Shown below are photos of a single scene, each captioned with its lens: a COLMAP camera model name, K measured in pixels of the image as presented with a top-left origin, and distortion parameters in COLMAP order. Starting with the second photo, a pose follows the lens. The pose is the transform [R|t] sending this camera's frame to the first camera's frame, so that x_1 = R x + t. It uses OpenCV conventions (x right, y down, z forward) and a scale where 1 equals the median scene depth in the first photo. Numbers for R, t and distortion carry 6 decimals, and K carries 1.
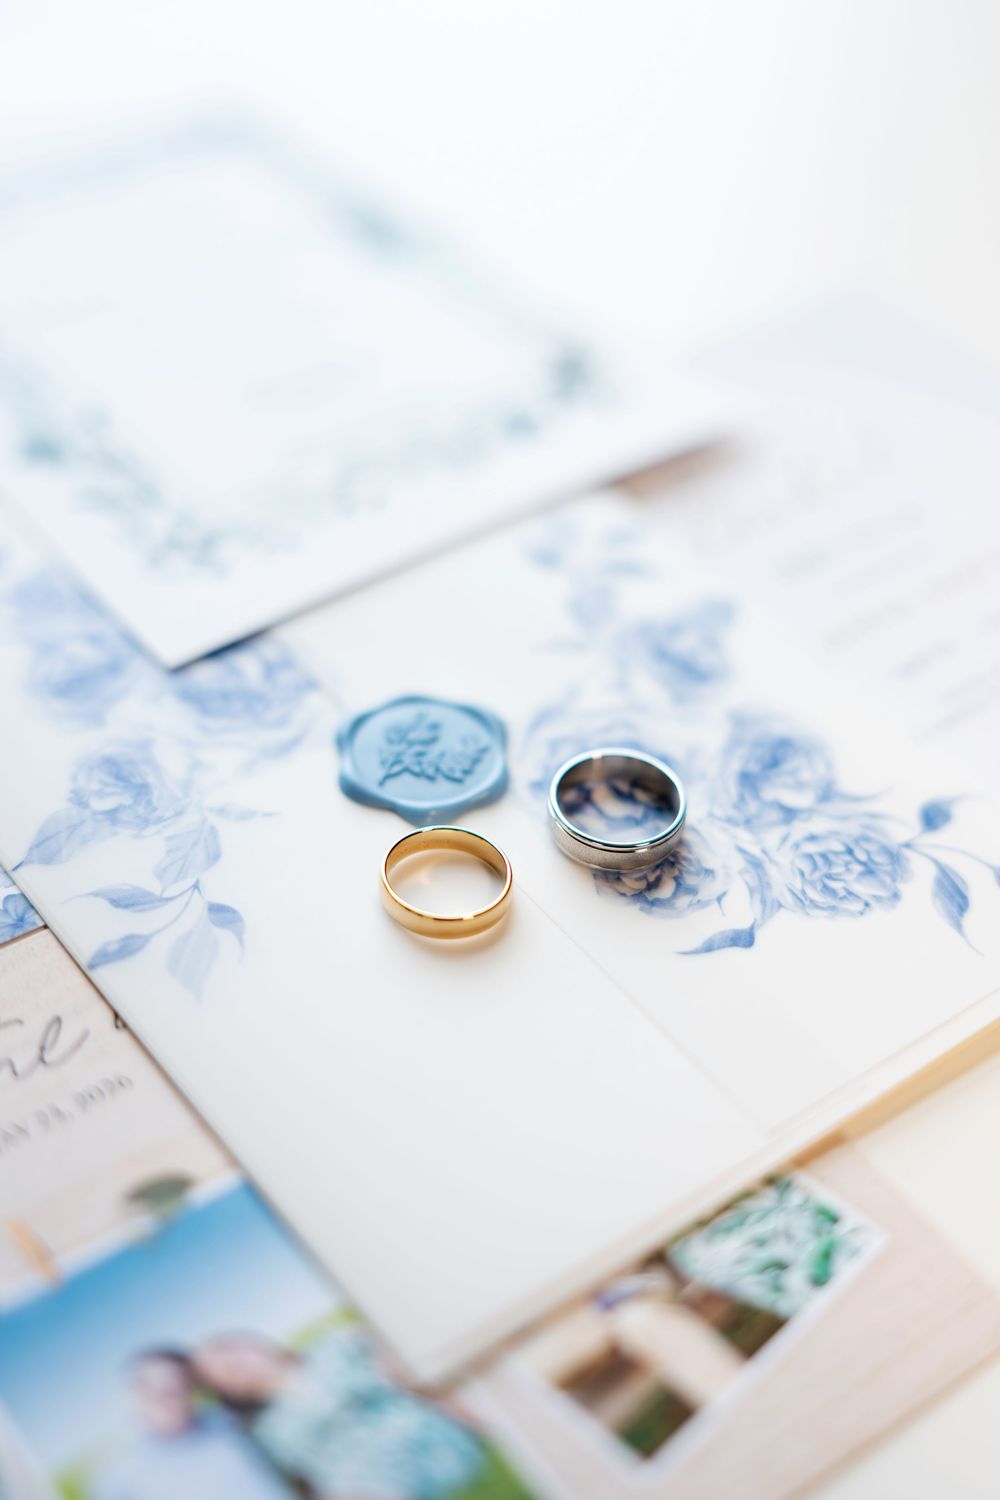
lens RADIAL K [[2145.7, 0, 524.7], [0, 2145.7, 758.4], [0, 0, 1]] dist [-0.036661, 0.028515]
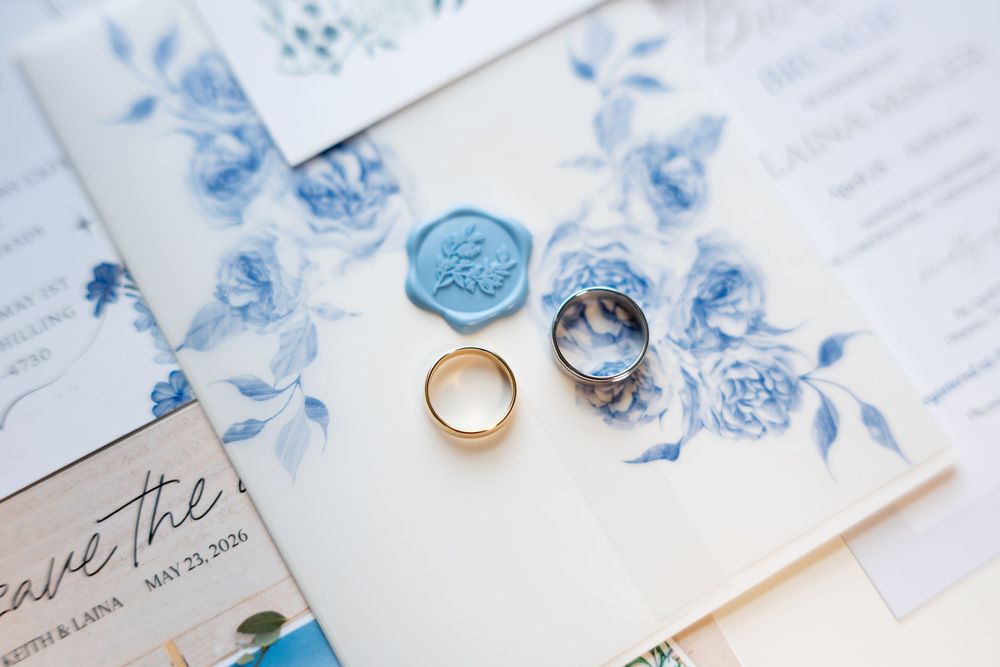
lens RADIAL K [[1430.5, 0, 500.0], [0, 1430.5, 333.5], [0, 0, 1]] dist [-0.036661, 0.028515]
pose [[0.990991, 0.116679, -0.065749, 0.040338], [-0.068350, 0.862790, 0.500921, -0.446181], [0.115175, -0.491914, 0.862992, 0.190540]]
